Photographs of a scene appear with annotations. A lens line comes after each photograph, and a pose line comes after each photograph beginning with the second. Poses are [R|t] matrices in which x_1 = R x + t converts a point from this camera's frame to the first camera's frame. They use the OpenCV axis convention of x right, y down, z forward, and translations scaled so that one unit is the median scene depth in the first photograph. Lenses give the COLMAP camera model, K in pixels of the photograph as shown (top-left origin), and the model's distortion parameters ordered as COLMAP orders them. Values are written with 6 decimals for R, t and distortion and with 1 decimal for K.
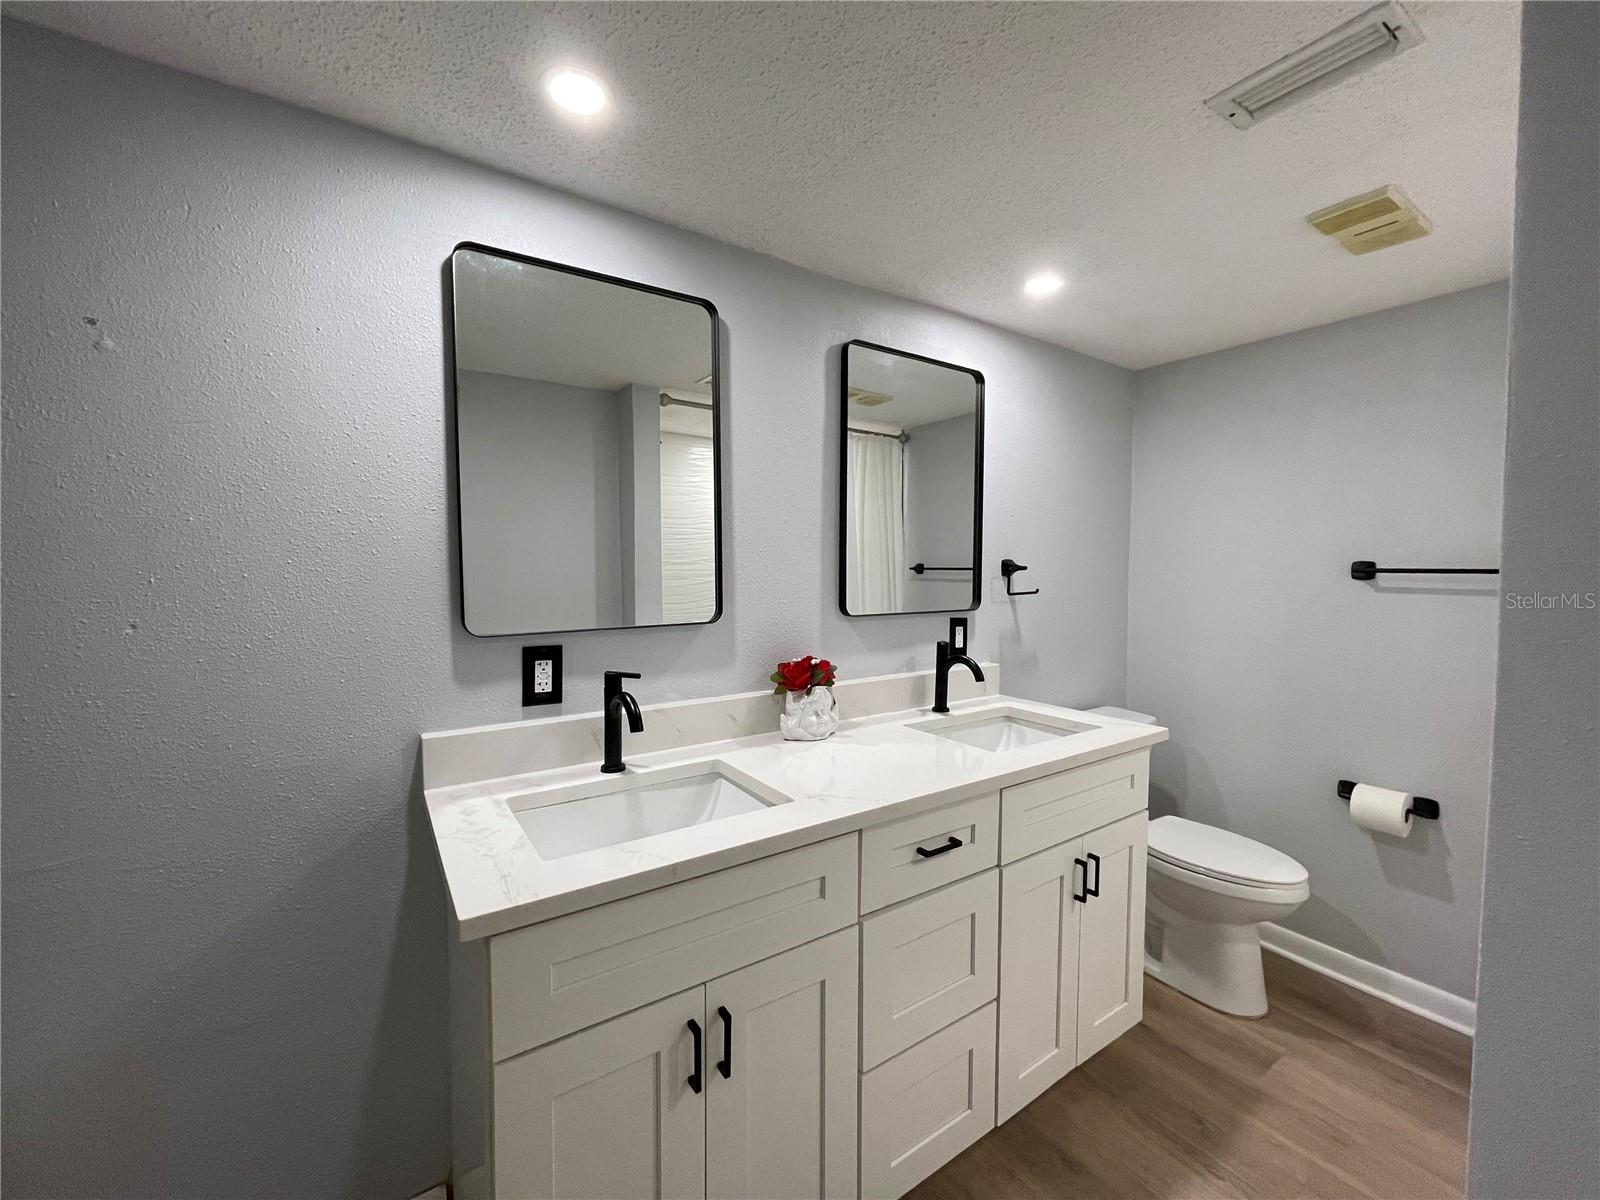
lens RADIAL K [[645.5, 0, 805.6], [0, 645.5, 605.5], [0, 0, 1]] dist [-0.000286, 0.000695]
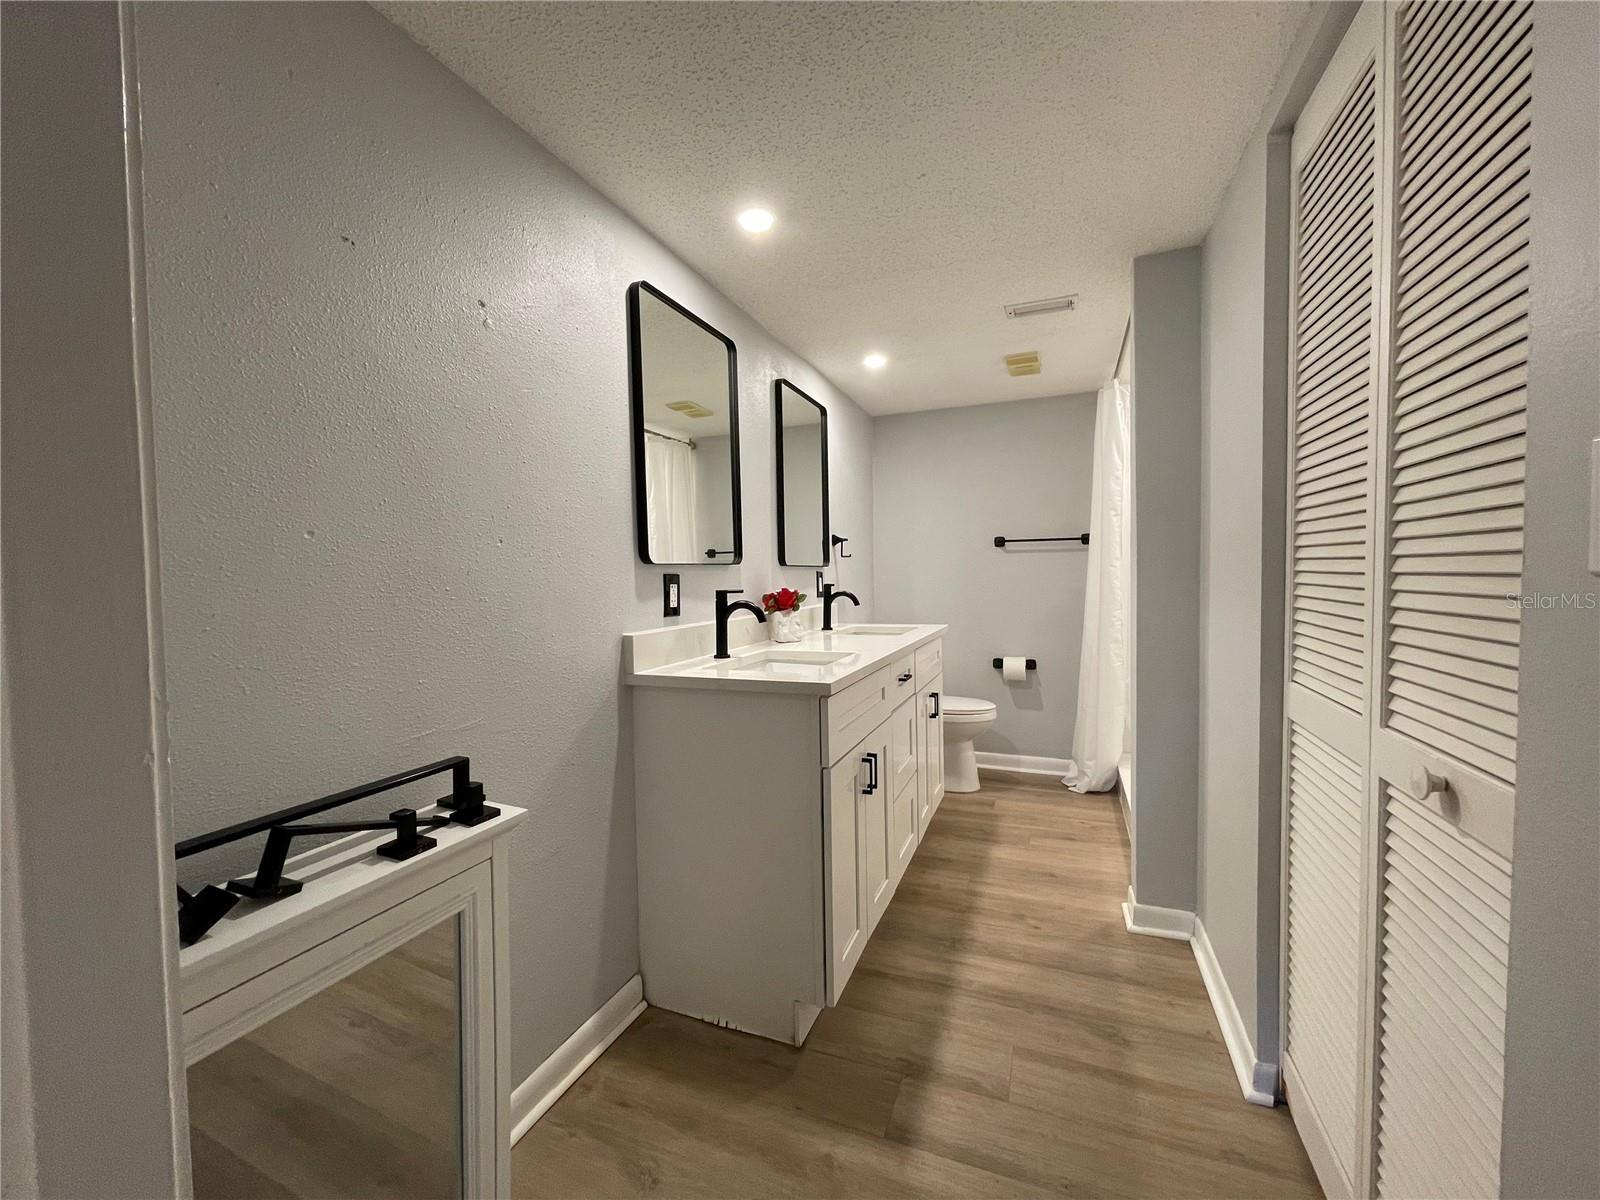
lens RADIAL K [[645.5, 0, 802.8], [0, 645.5, 590.5], [0, 0, 1]] dist [-0.000286, 0.000695]
pose [[0.832782, -0.027042, 0.552940, -0.834585], [0.036193, 0.999329, -0.005637, 0.102291], [-0.552417, 0.024707, 0.833202, -0.284326]]
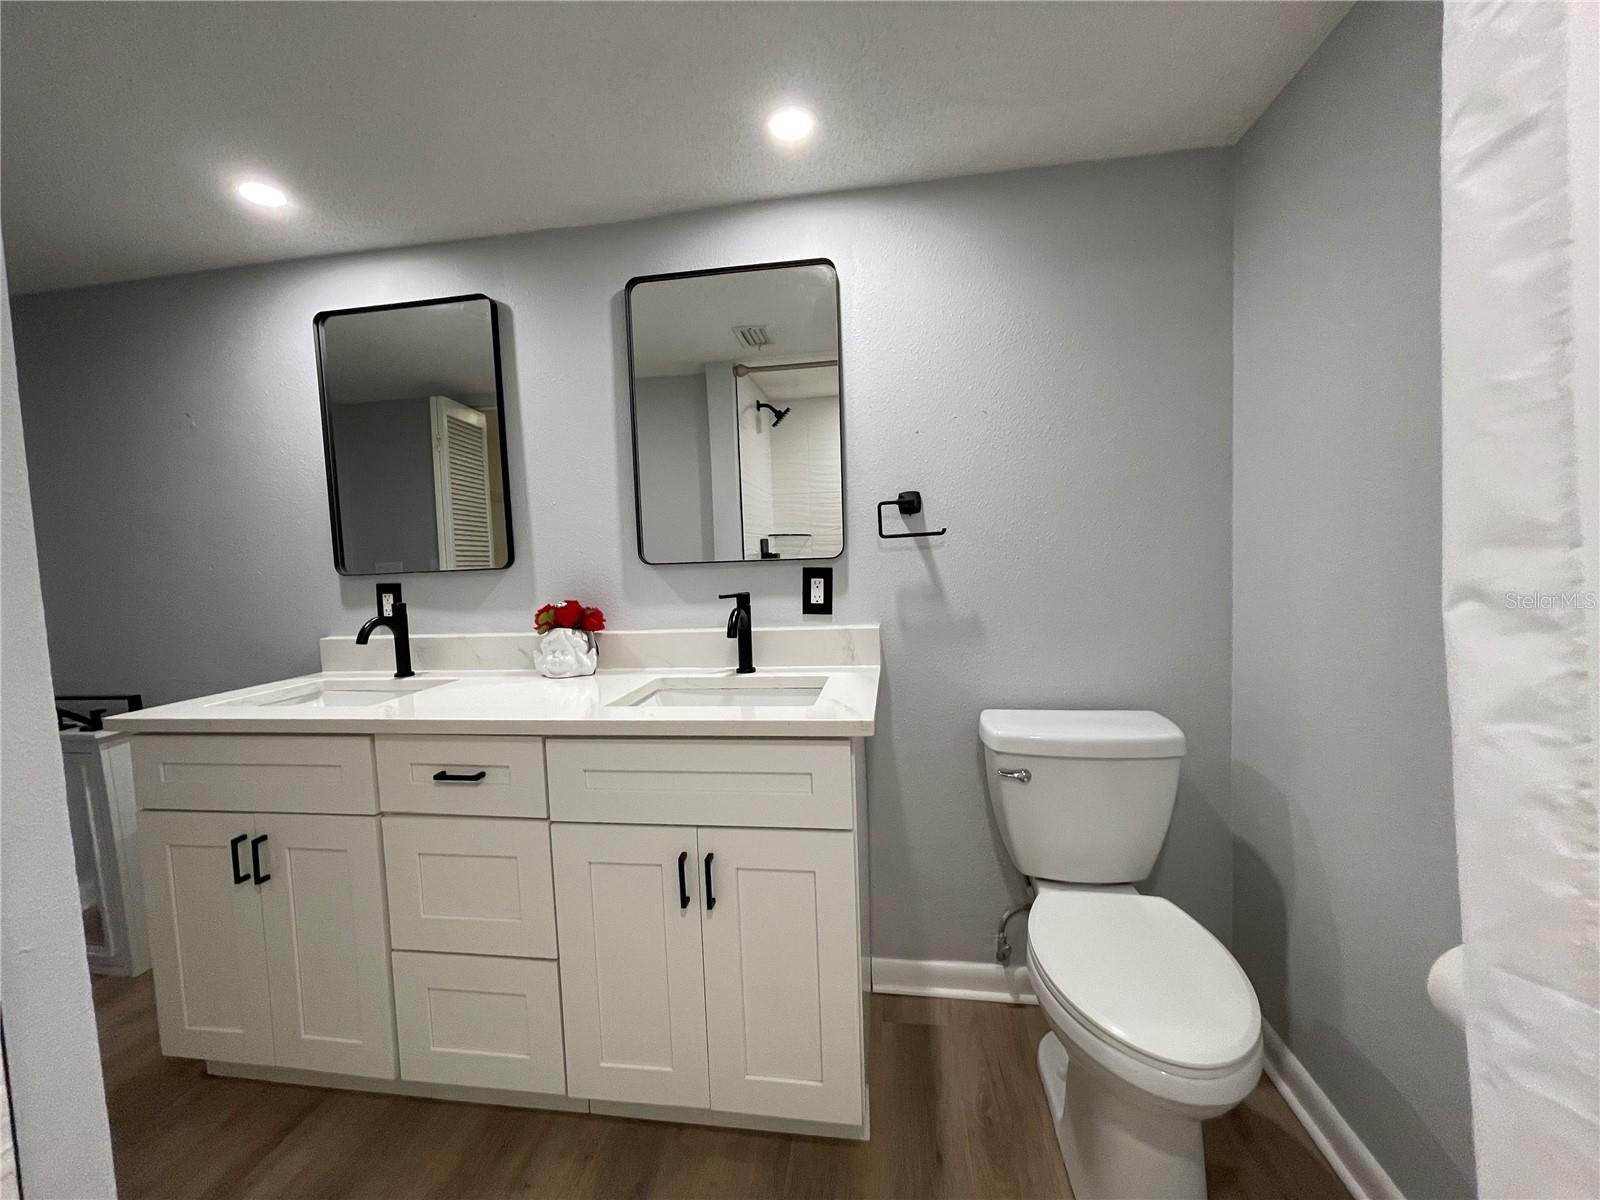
lens RADIAL K [[645.5, 0, 799.7], [0, 645.5, 603.3], [0, 0, 1]] dist [-0.000286, 0.000695]
pose [[0.737737, 0.021220, -0.674754, 1.065578], [0.000479, 0.999489, 0.031956, 0.053418], [0.675088, -0.023898, 0.737350, 0.504075]]
